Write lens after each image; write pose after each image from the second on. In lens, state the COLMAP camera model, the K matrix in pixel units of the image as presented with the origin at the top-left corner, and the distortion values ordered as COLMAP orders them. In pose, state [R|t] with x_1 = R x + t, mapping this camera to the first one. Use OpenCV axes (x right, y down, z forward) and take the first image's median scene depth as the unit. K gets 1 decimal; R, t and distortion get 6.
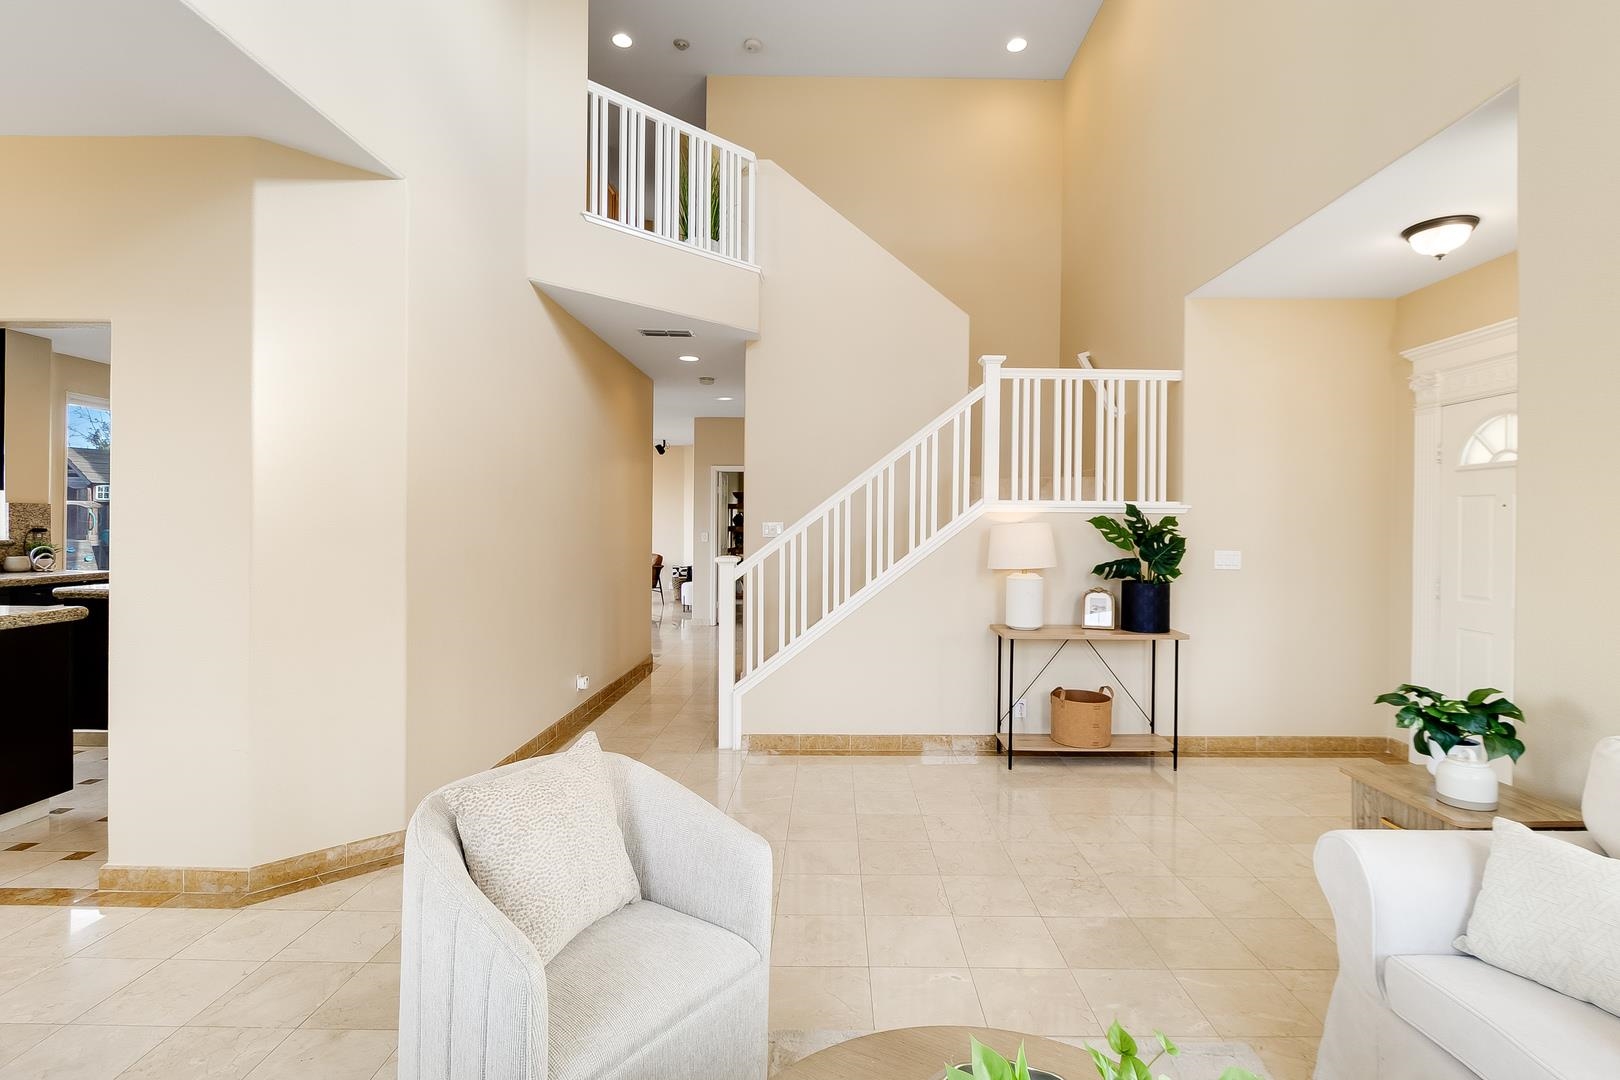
lens RADIAL K [[758.2, 0, 823.2], [0, 758.2, 527.8], [0, 0, 1]] dist [-0.003165, -0.001027]
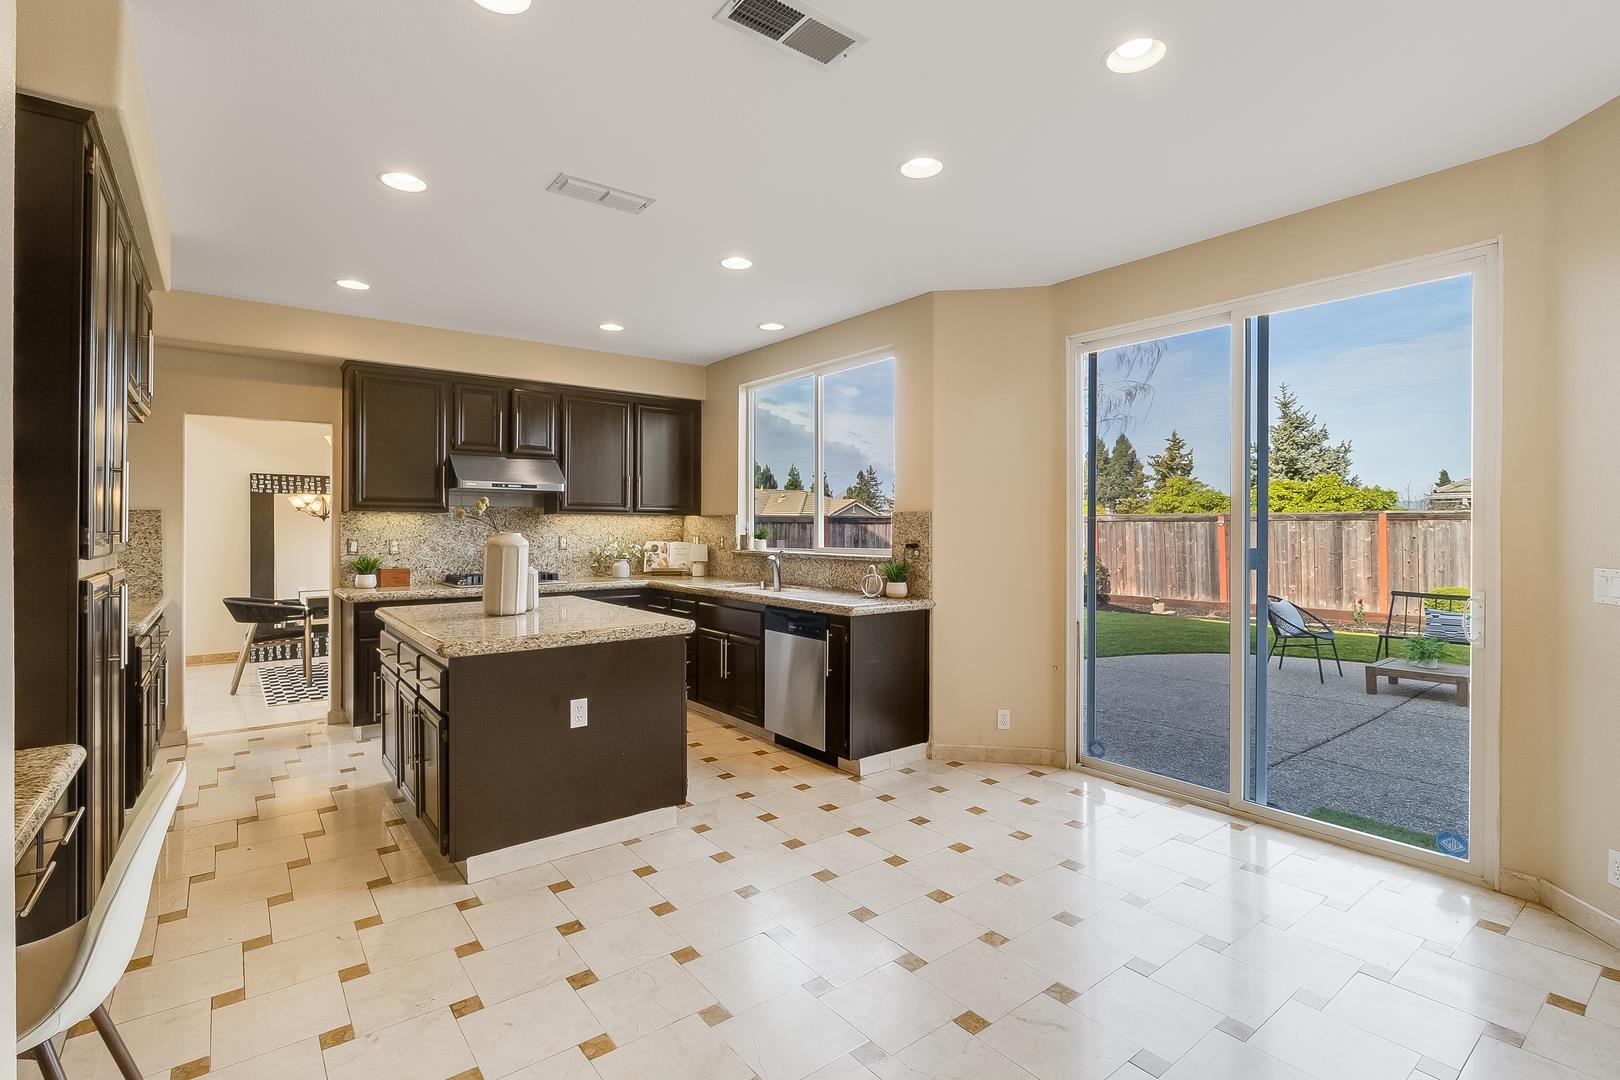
lens RADIAL K [[758.2, 0, 811.8], [0, 758.2, 520.2], [0, 0, 1]] dist [-0.003165, -0.001027]
pose [[-0.787849, -0.016524, -0.615647, -0.670794], [-0.011924, 0.999862, -0.011577, -0.018520], [0.615753, -0.001780, -0.787937, 2.205005]]
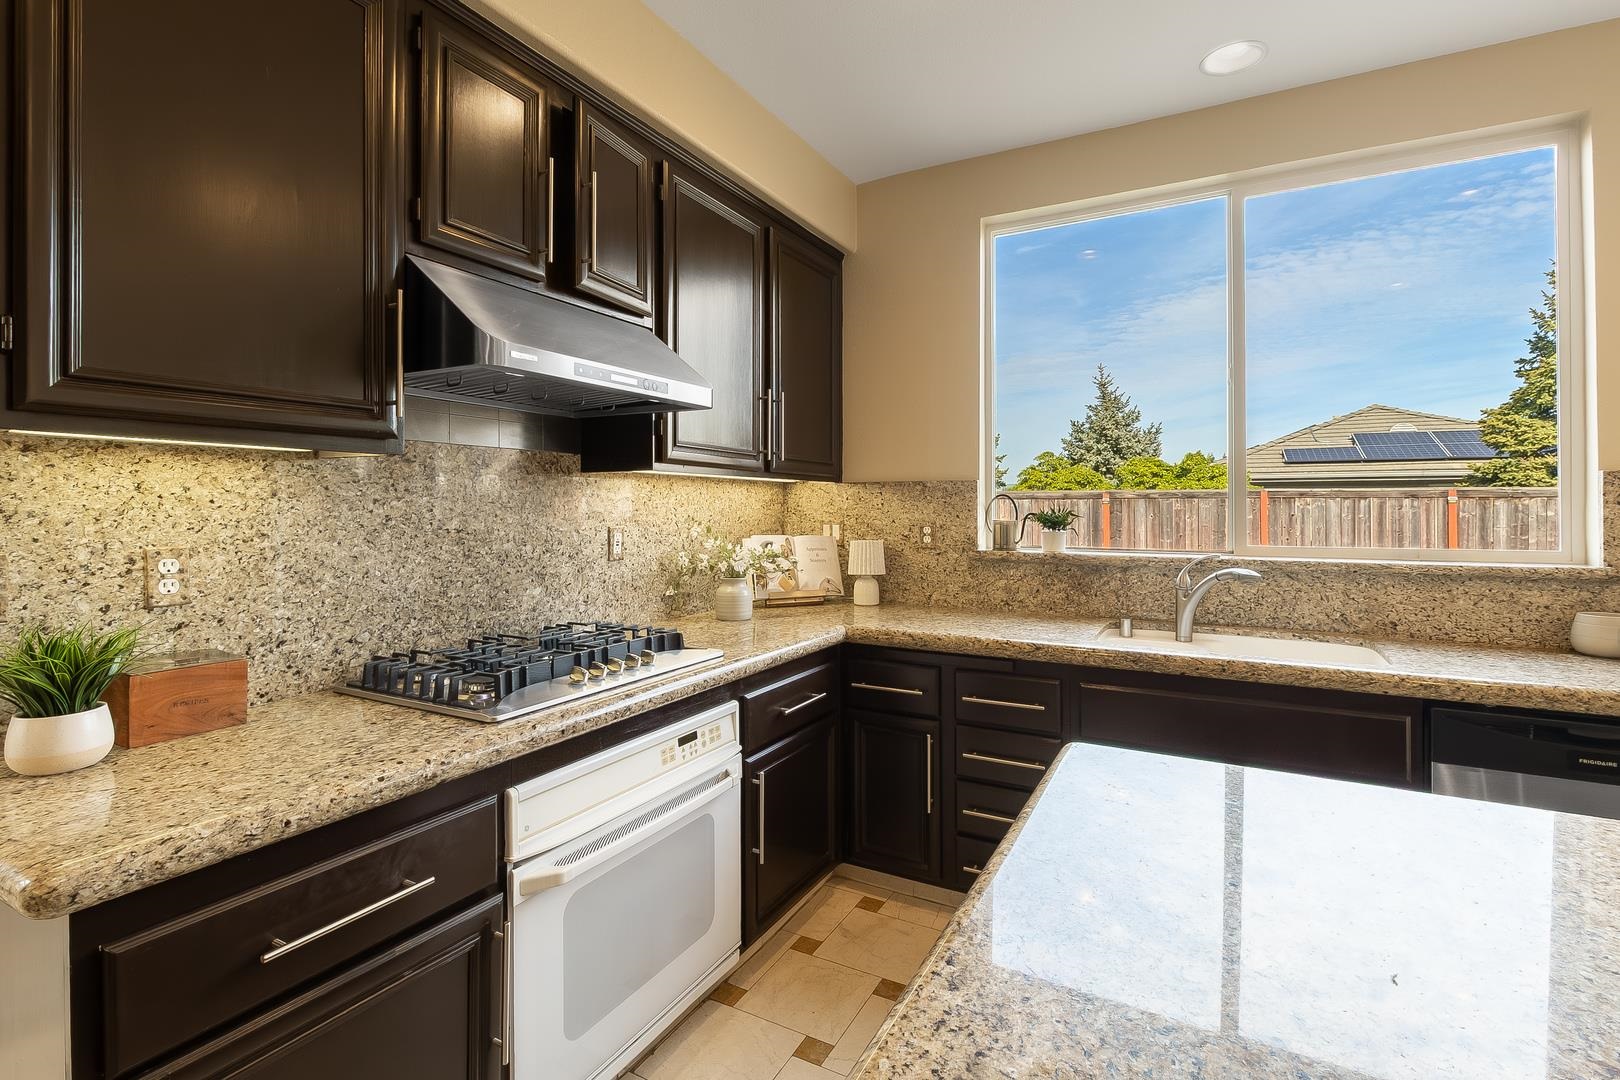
lens RADIAL K [[758.2, 0, 808.7], [0, 758.2, 508.5], [0, 0, 1]] dist [-0.003165, -0.001027]
pose [[-0.480298, -0.006821, -0.877079, -0.747183], [-0.008843, 0.999957, -0.002934, -0.013189], [0.877061, 0.006347, -0.480337, 1.133011]]
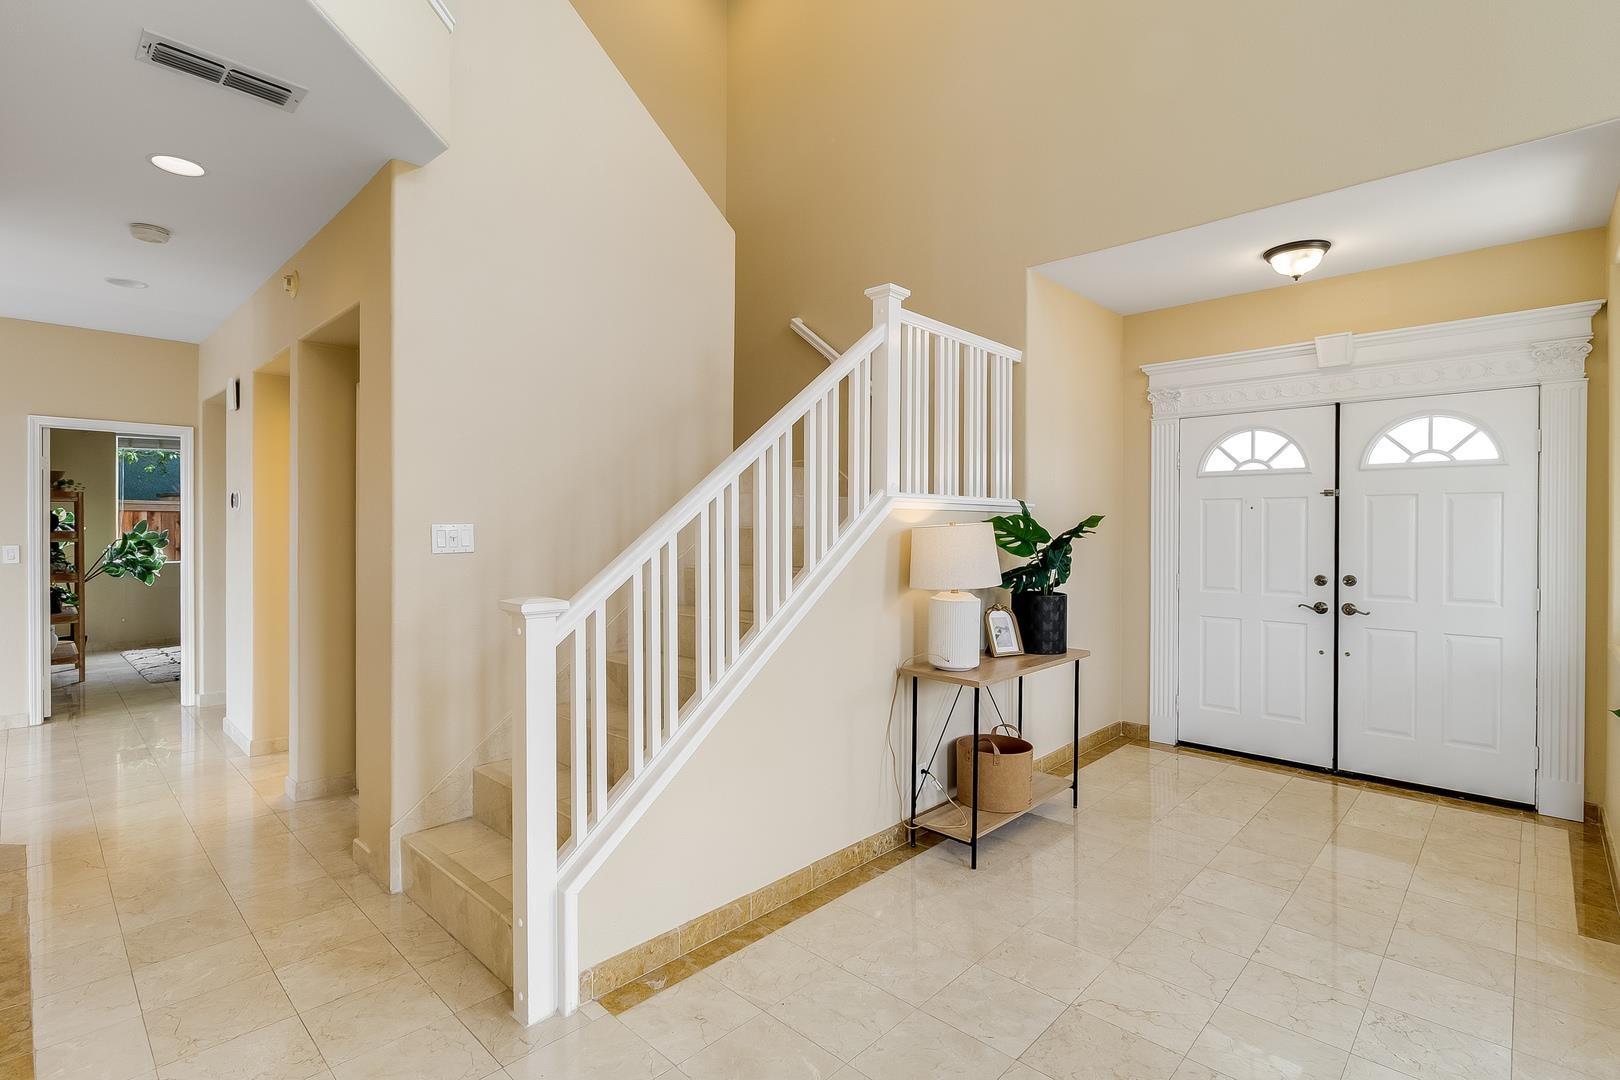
lens RADIAL K [[758.2, 0, 781.9], [0, 758.2, 530.2], [0, 0, 1]] dist [-0.003165, -0.001027]
pose [[0.691976, -0.008184, 0.721874, -0.355055], [0.005146, 0.999966, 0.006404, -0.005390], [-0.721902, -0.000717, 0.691995, 0.579920]]
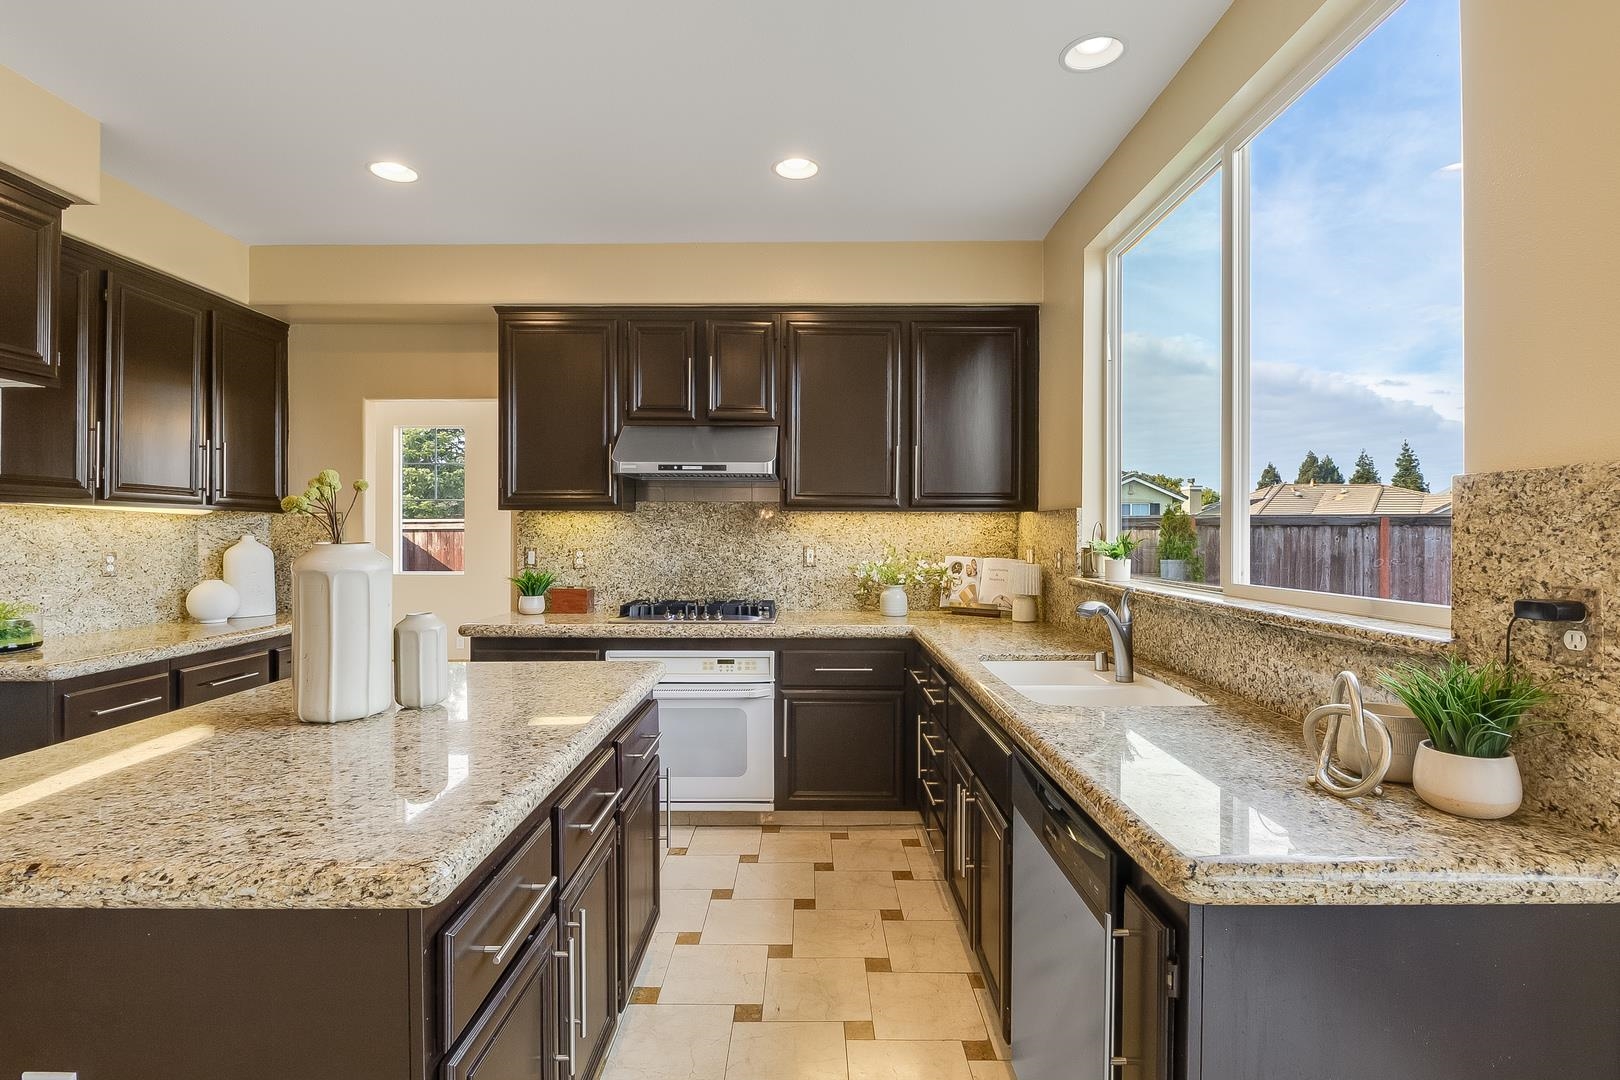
lens RADIAL K [[758.2, 0, 805.3], [0, 758.2, 535.1], [0, 0, 1]] dist [-0.003165, -0.001027]
pose [[-0.999932, -0.011135, 0.003579, -1.212036], [-0.011101, 0.999893, 0.009480, -0.021516], [-0.003684, 0.009439, -0.999949, 1.683803]]
